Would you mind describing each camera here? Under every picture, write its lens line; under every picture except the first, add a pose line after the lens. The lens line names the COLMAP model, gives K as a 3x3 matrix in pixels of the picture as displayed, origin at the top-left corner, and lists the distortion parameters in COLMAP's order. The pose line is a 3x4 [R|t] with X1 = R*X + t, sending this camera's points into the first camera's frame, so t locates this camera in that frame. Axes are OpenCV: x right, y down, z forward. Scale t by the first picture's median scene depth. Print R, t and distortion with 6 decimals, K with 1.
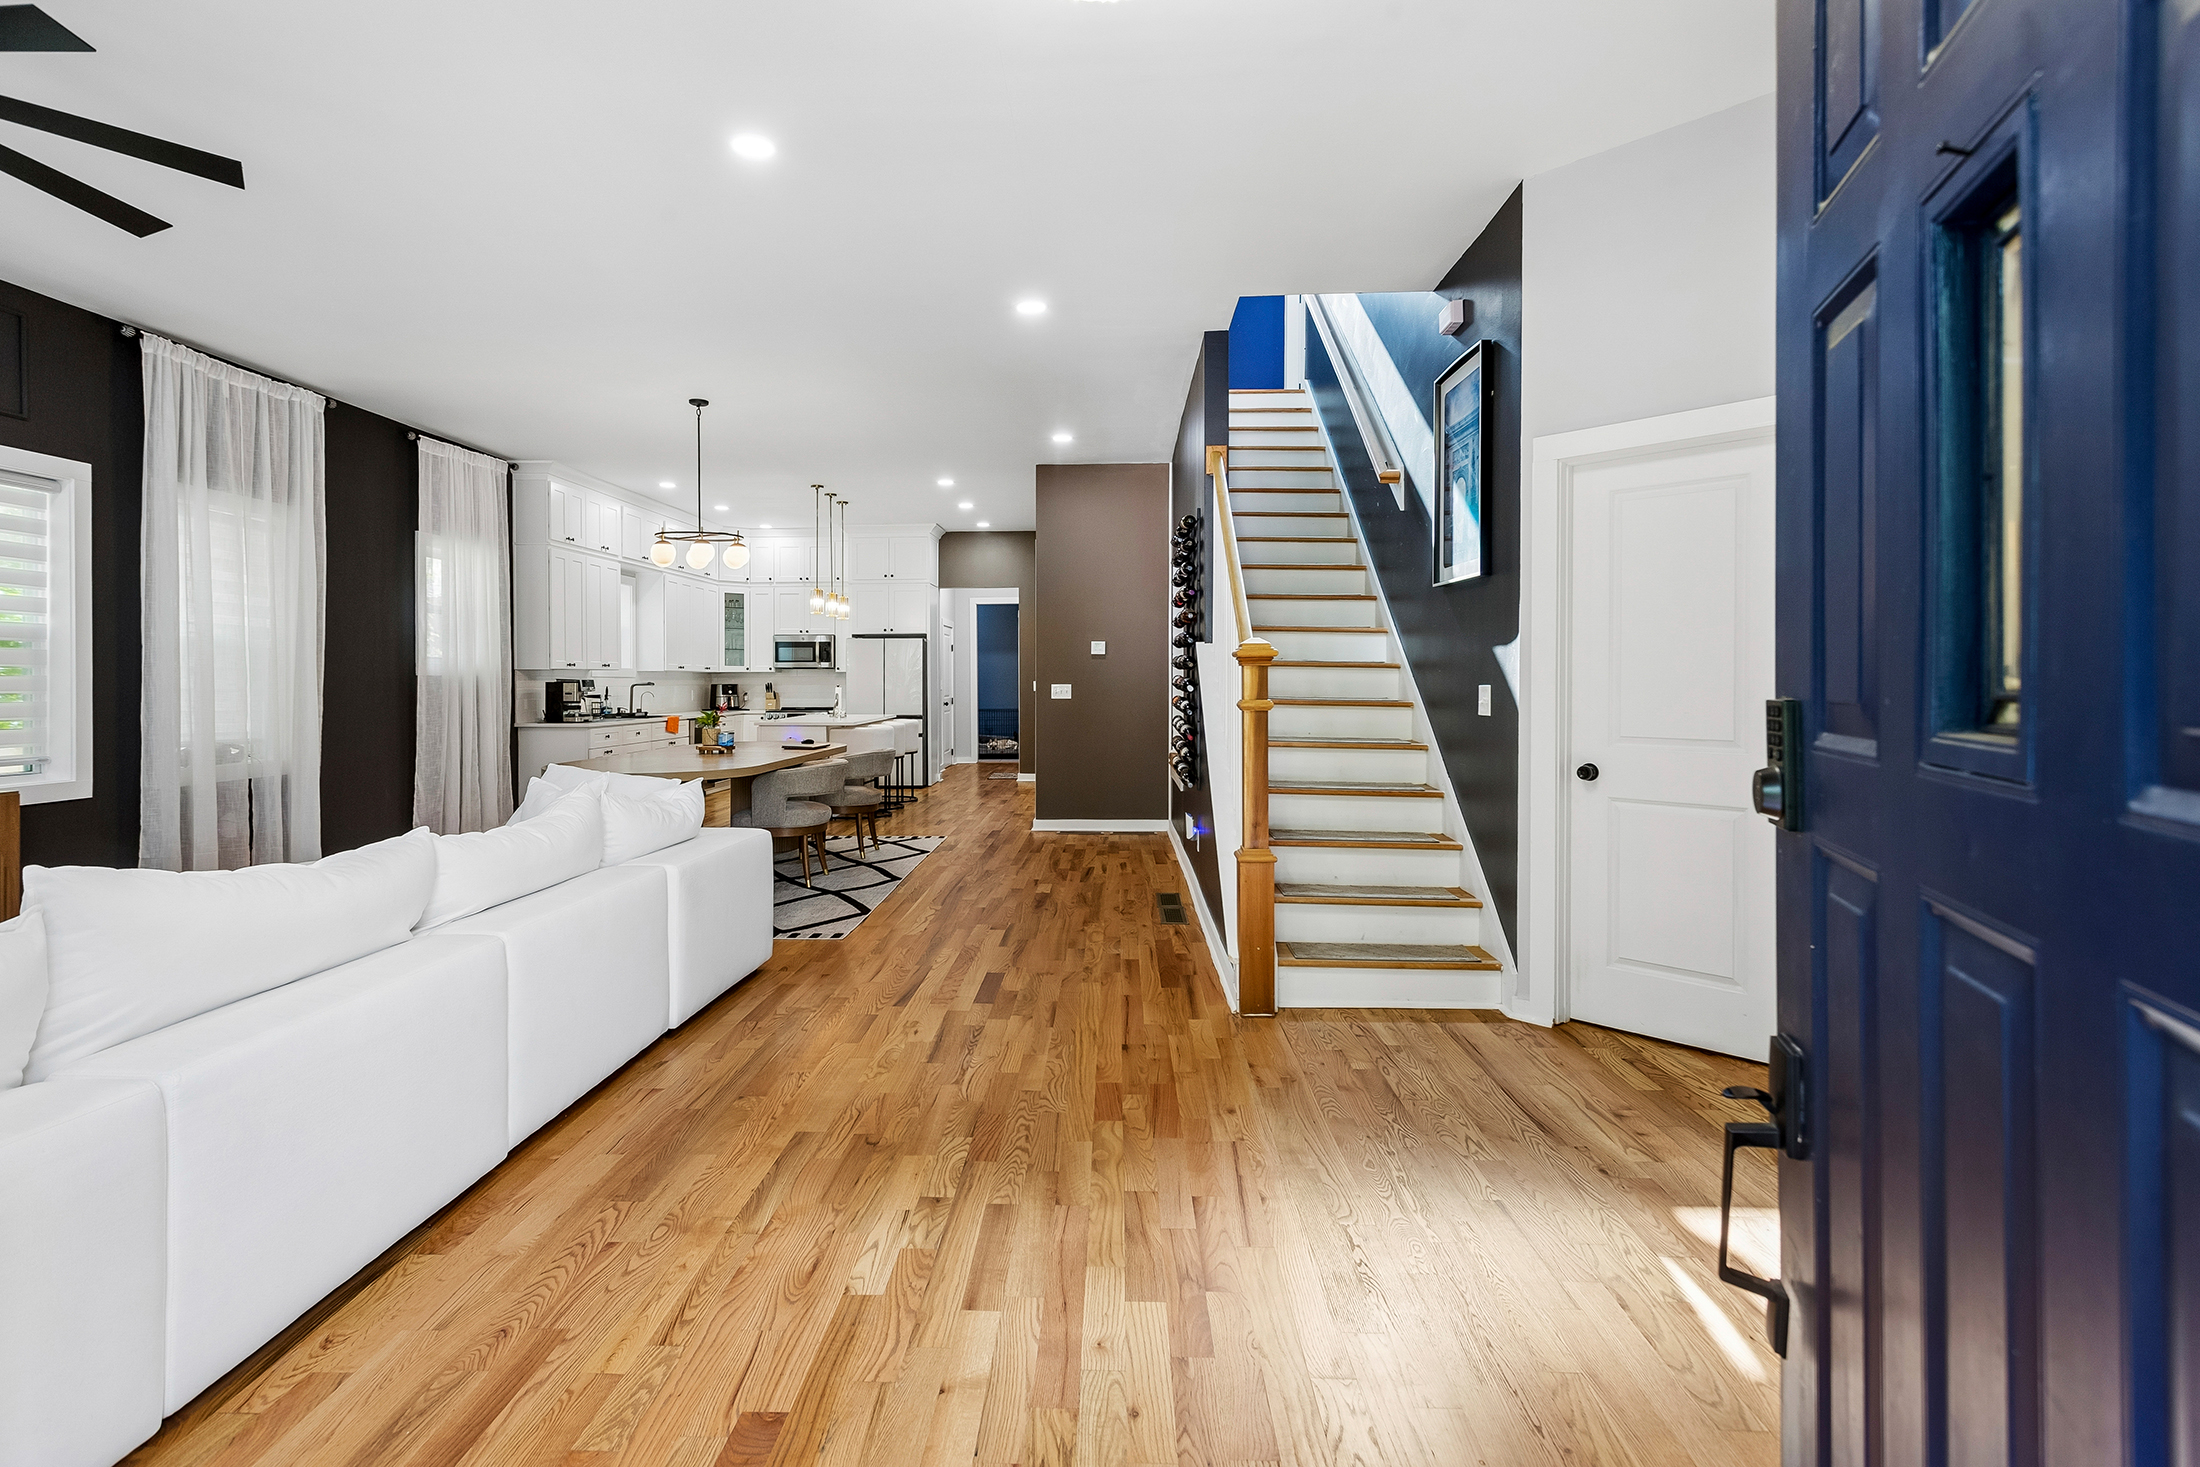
lens RADIAL K [[1079.6, 0, 1066.3], [0, 1079.6, 679.6], [0, 0, 1]] dist [0.019991, 0.000048]
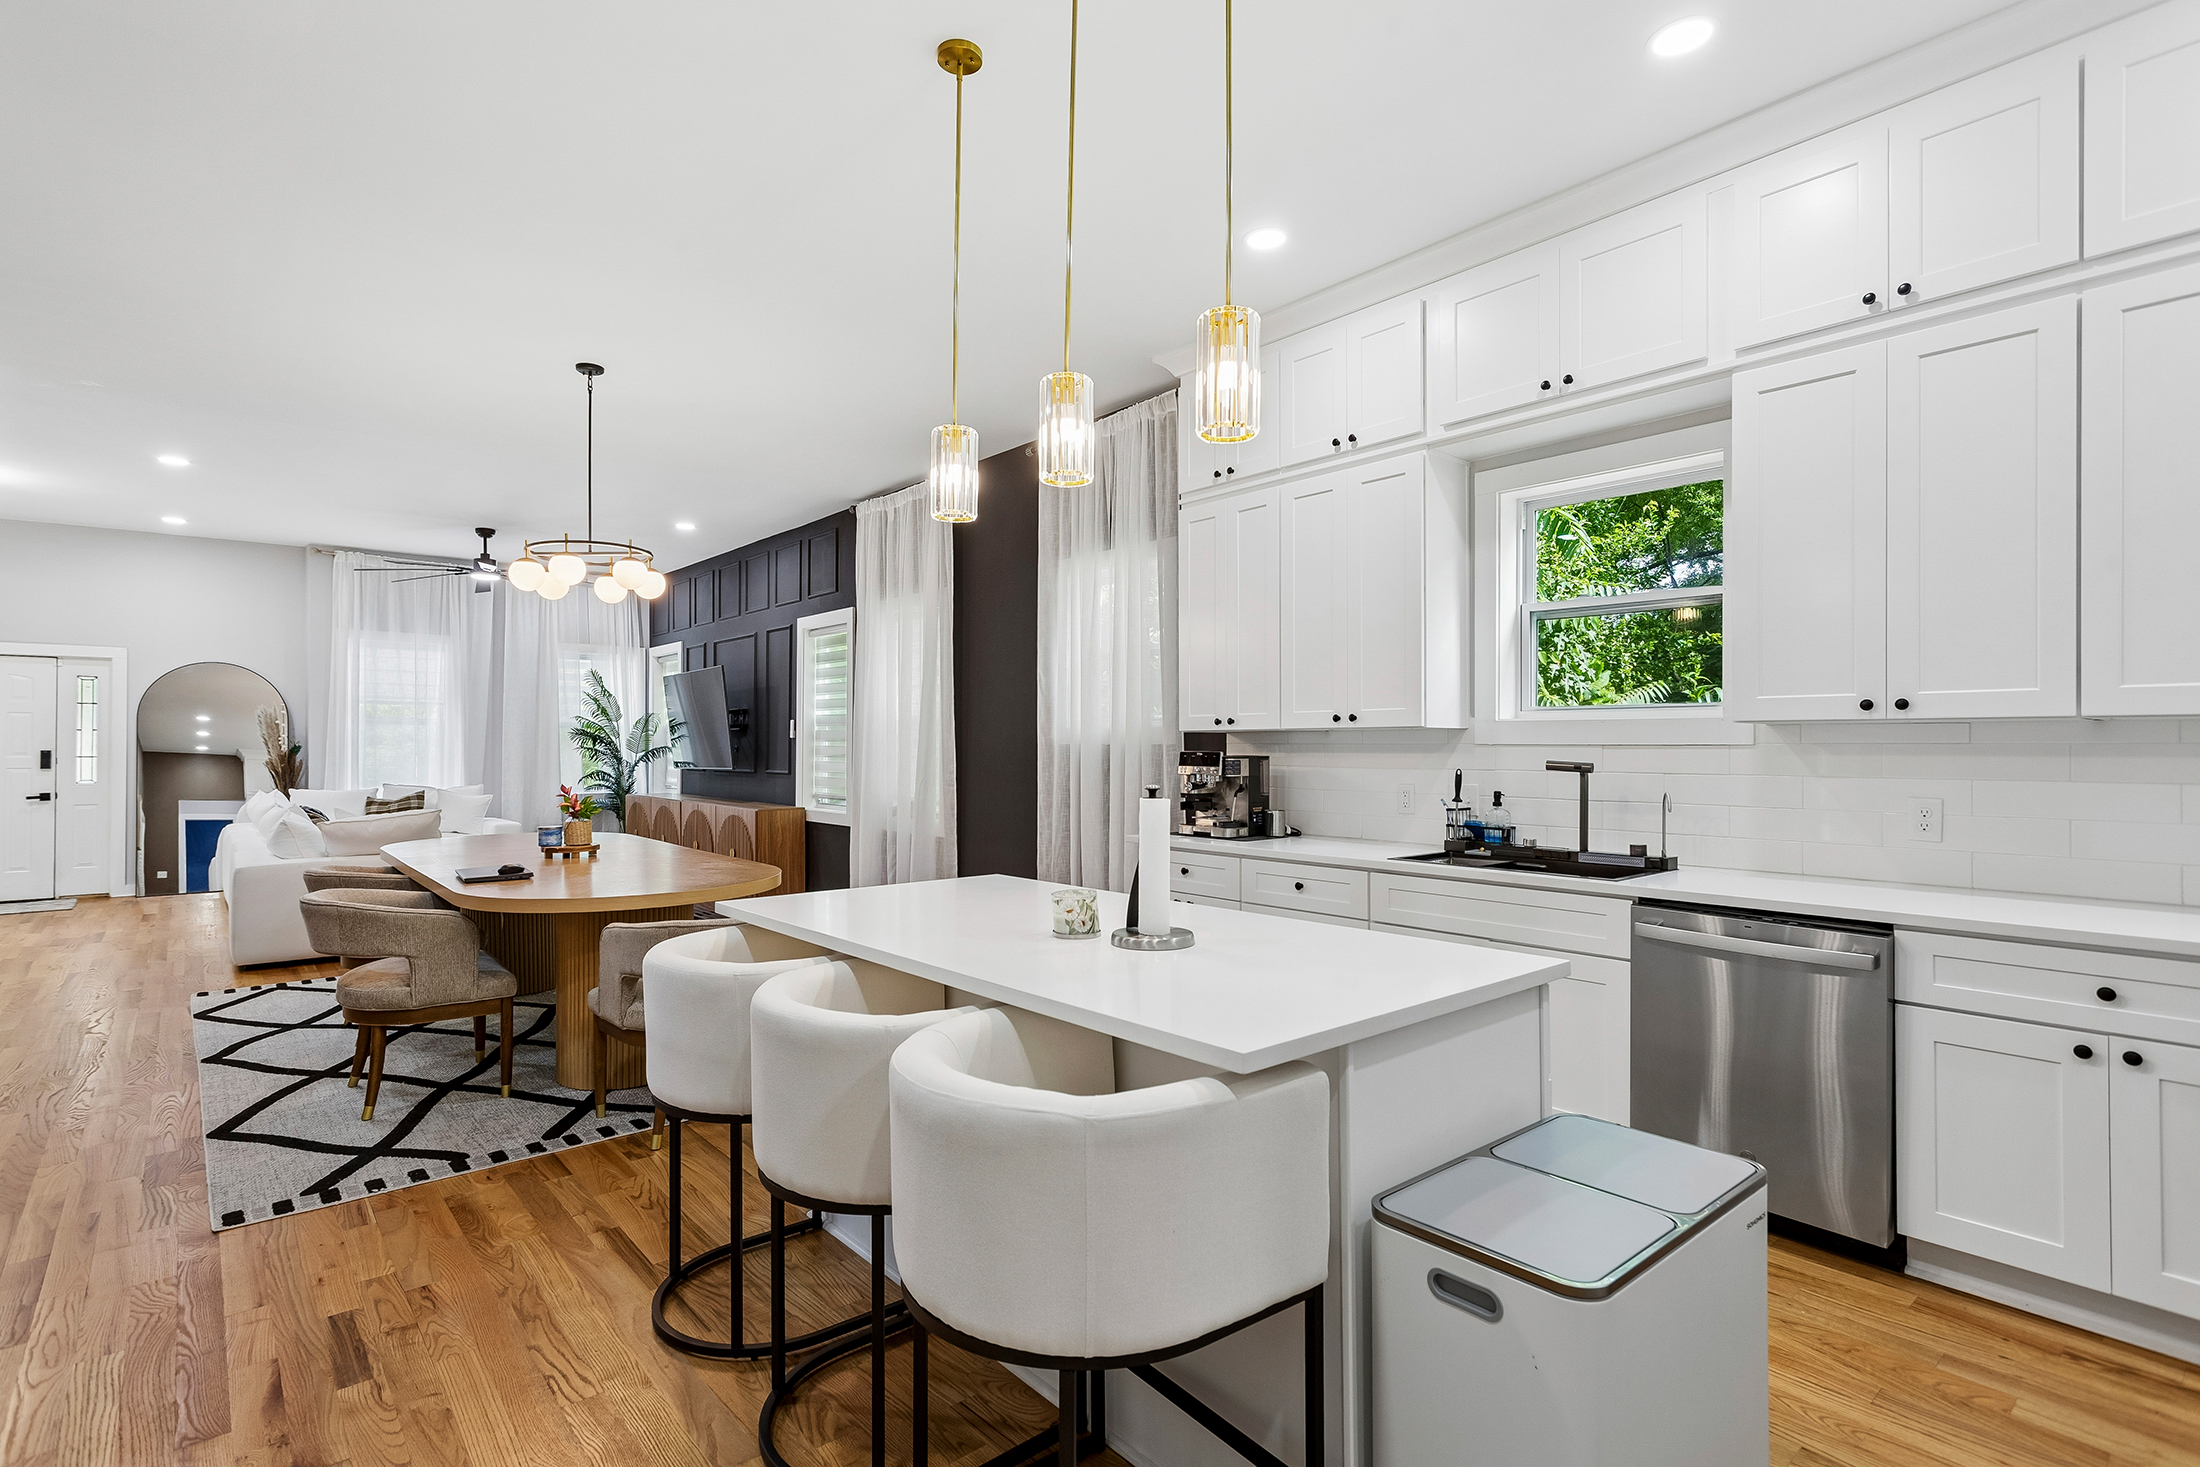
lens RADIAL K [[1060.9, 0, 1098.7], [0, 1060.9, 738.0], [0, 0, 1]] dist [0.010143, -0.000273]
pose [[-0.730859, -0.002158, -0.682525, -0.097807], [0.001934, 0.999984, -0.005234, -0.004602], [0.682525, -0.005145, -0.730844, 1.669677]]
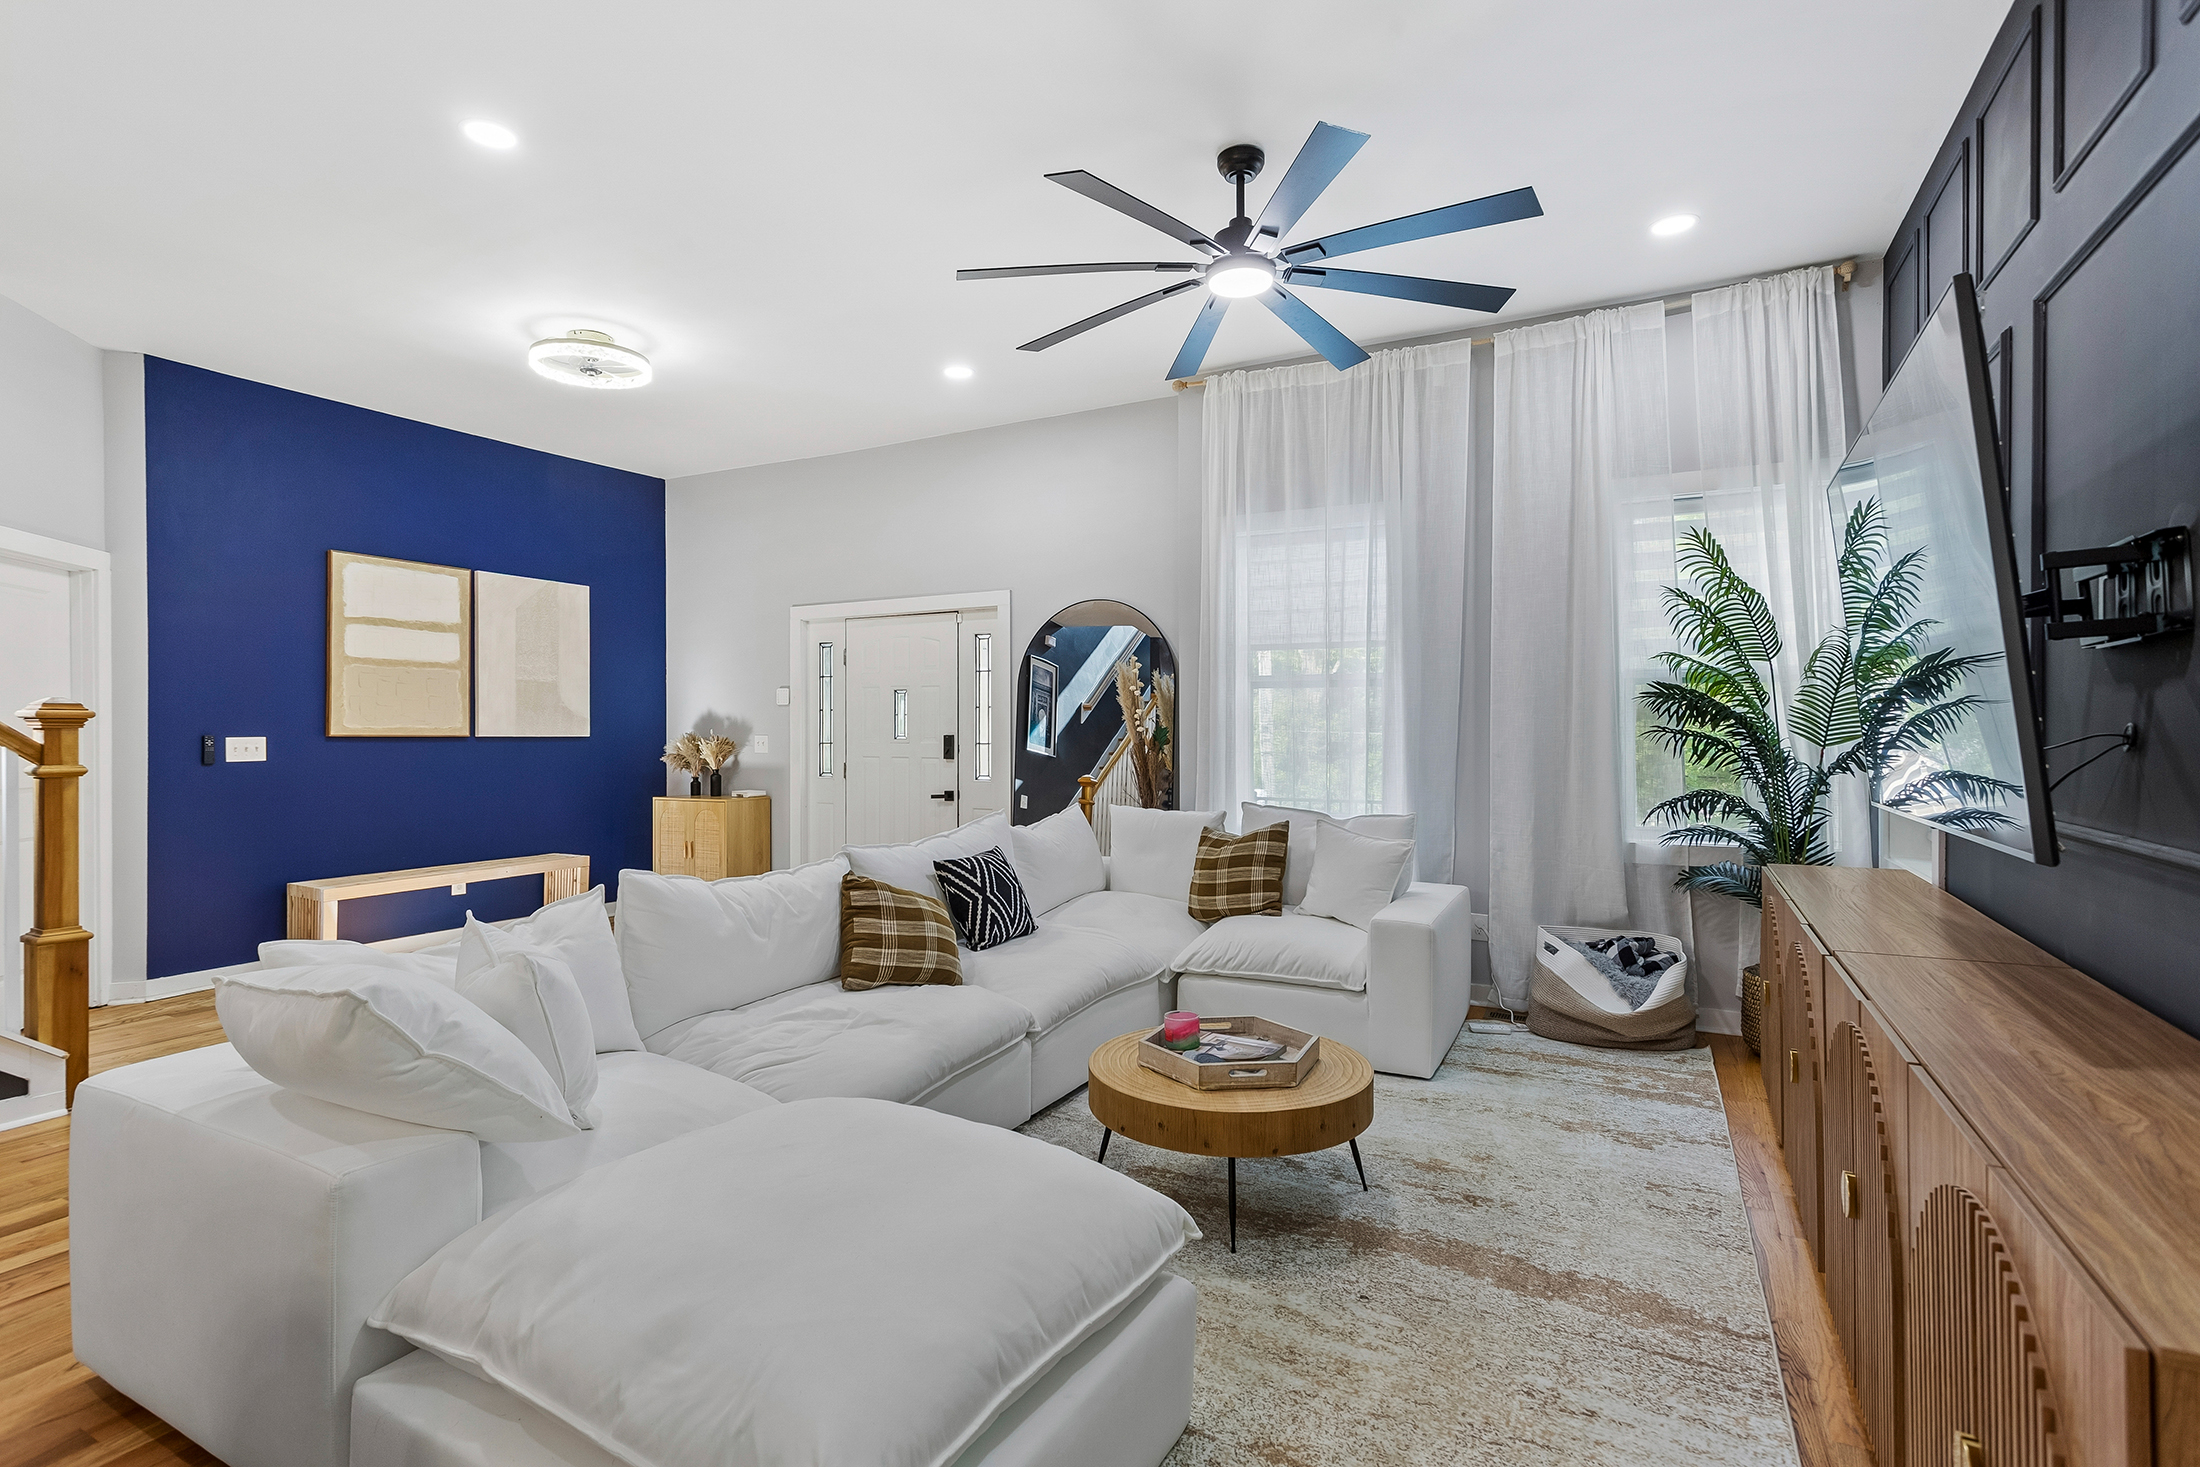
lens RADIAL K [[1045.1, 0, 1092.8], [0, 1045.1, 731.6], [0, 0, 1]] dist [0.005426, 0.000732]
pose [[-0.903326, 0.005376, 0.428921, -0.537093], [0.007262, 0.999970, 0.002760, -0.003990], [-0.428893, 0.005608, -0.903338, 0.767227]]
